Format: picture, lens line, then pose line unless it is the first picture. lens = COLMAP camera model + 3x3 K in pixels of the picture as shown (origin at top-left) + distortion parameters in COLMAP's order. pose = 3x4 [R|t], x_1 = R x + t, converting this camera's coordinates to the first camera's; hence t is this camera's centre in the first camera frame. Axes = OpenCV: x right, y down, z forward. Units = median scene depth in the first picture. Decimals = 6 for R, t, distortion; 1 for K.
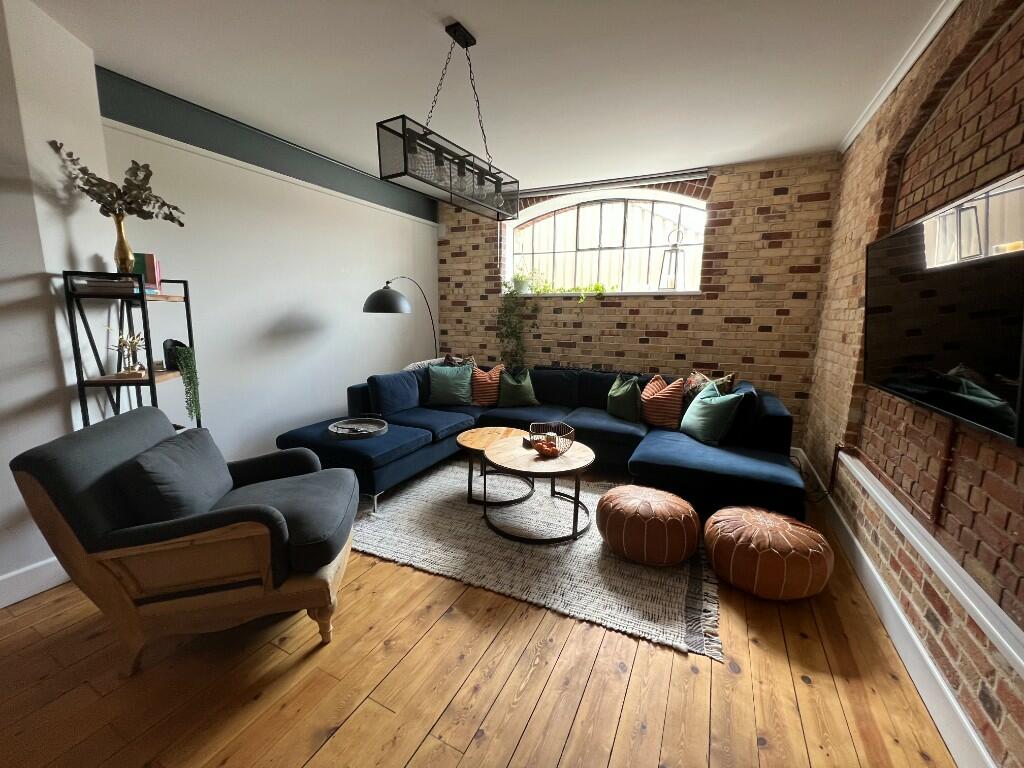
lens RADIAL K [[412.8, 0, 508.9], [0, 412.8, 381.3], [0, 0, 1]] dist [-0.000222, 0.000126]
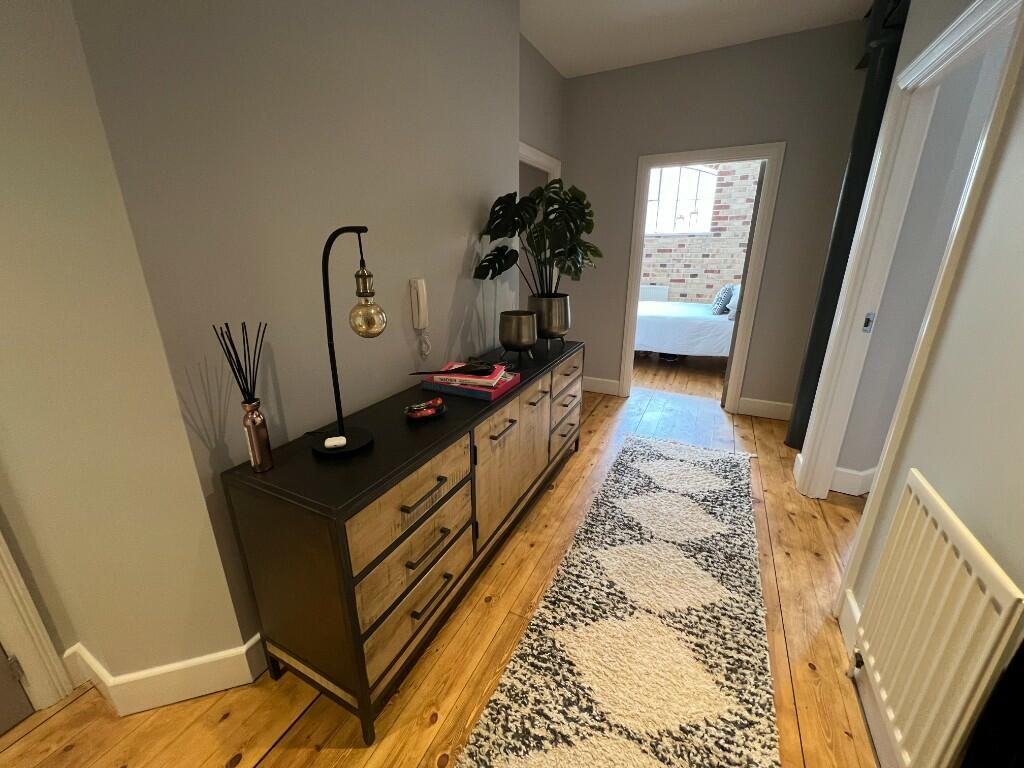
lens RADIAL K [[412.8, 0, 508.9], [0, 412.8, 381.3], [0, 0, 1]] dist [-0.000222, 0.000126]
pose [[0.999686, -0.024752, -0.003962, -0.290204], [0.025066, 0.988321, 0.150313, 0.083721], [0.000195, -0.150366, 0.988630, -0.600475]]
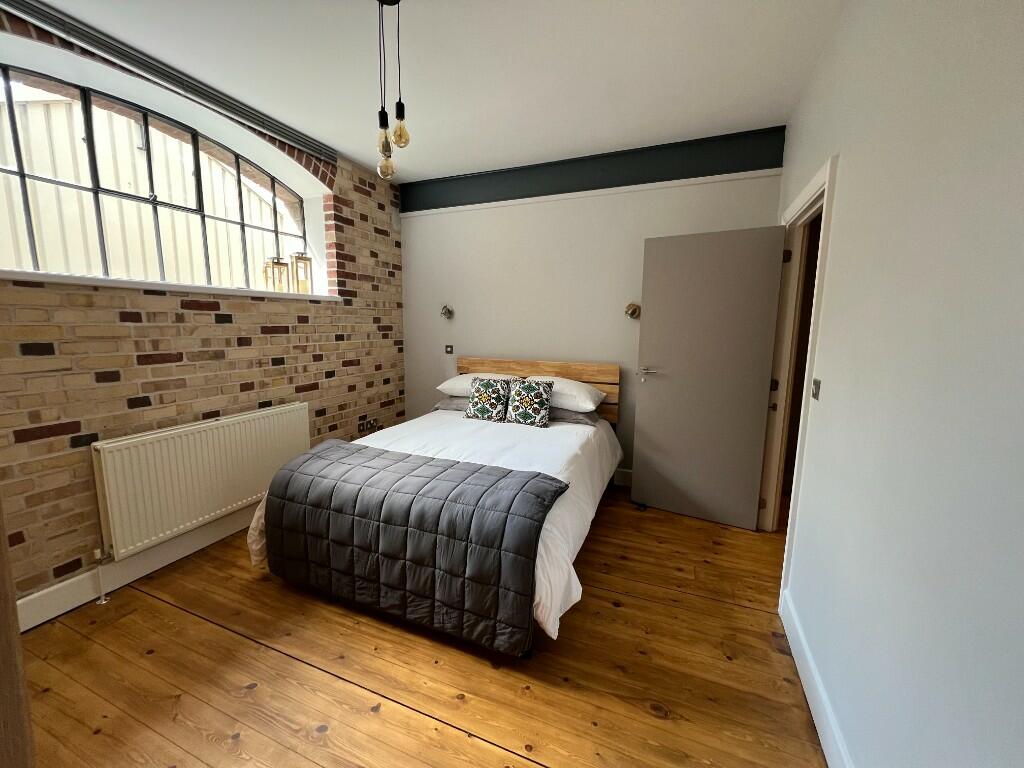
lens RADIAL K [[412.8, 0, 508.9], [0, 412.8, 381.3], [0, 0, 1]] dist [-0.000222, 0.000126]
pose [[-0.066142, -0.161640, 0.984631, -0.434691], [0.152420, 0.973574, 0.170064, -0.134953], [-0.986100, 0.161325, -0.039757, 0.704521]]
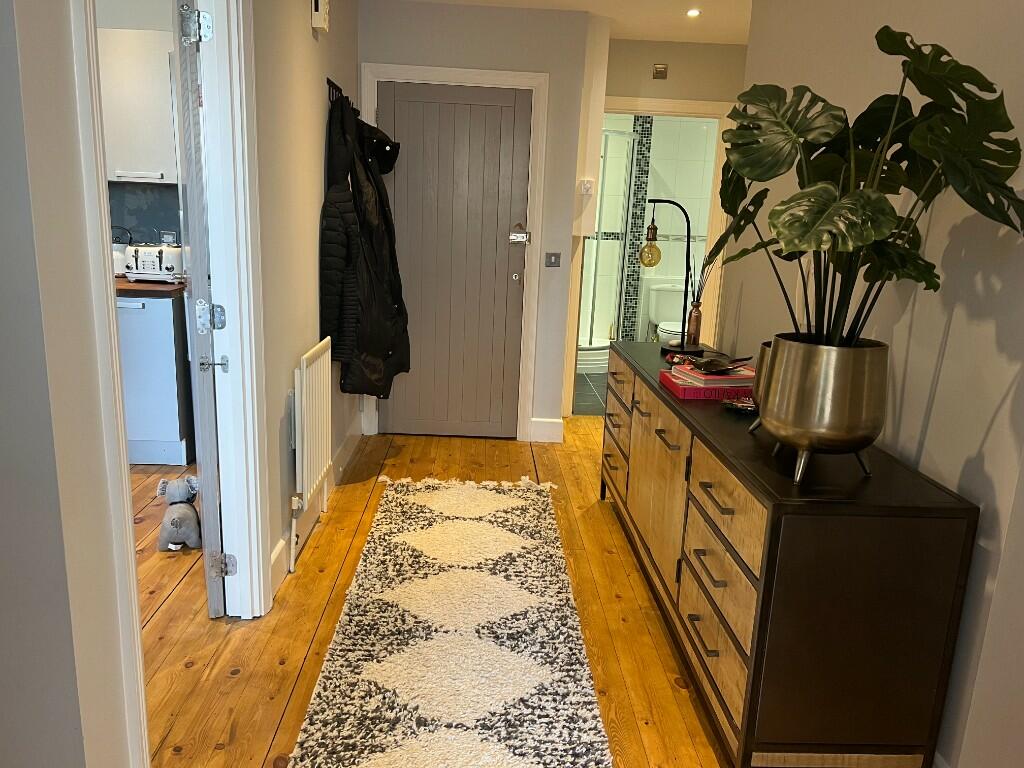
lens RADIAL K [[772.7, 0, 512.0], [0, 772.7, 384.0], [0, 0, 1]] dist [0.005094, 0.003062]
pose [[-0.874794, 0.048928, -0.482018, 1.205925], [-0.137164, 0.929175, 0.343249, -0.386344], [0.464674, 0.366388, -0.806125, 2.540856]]
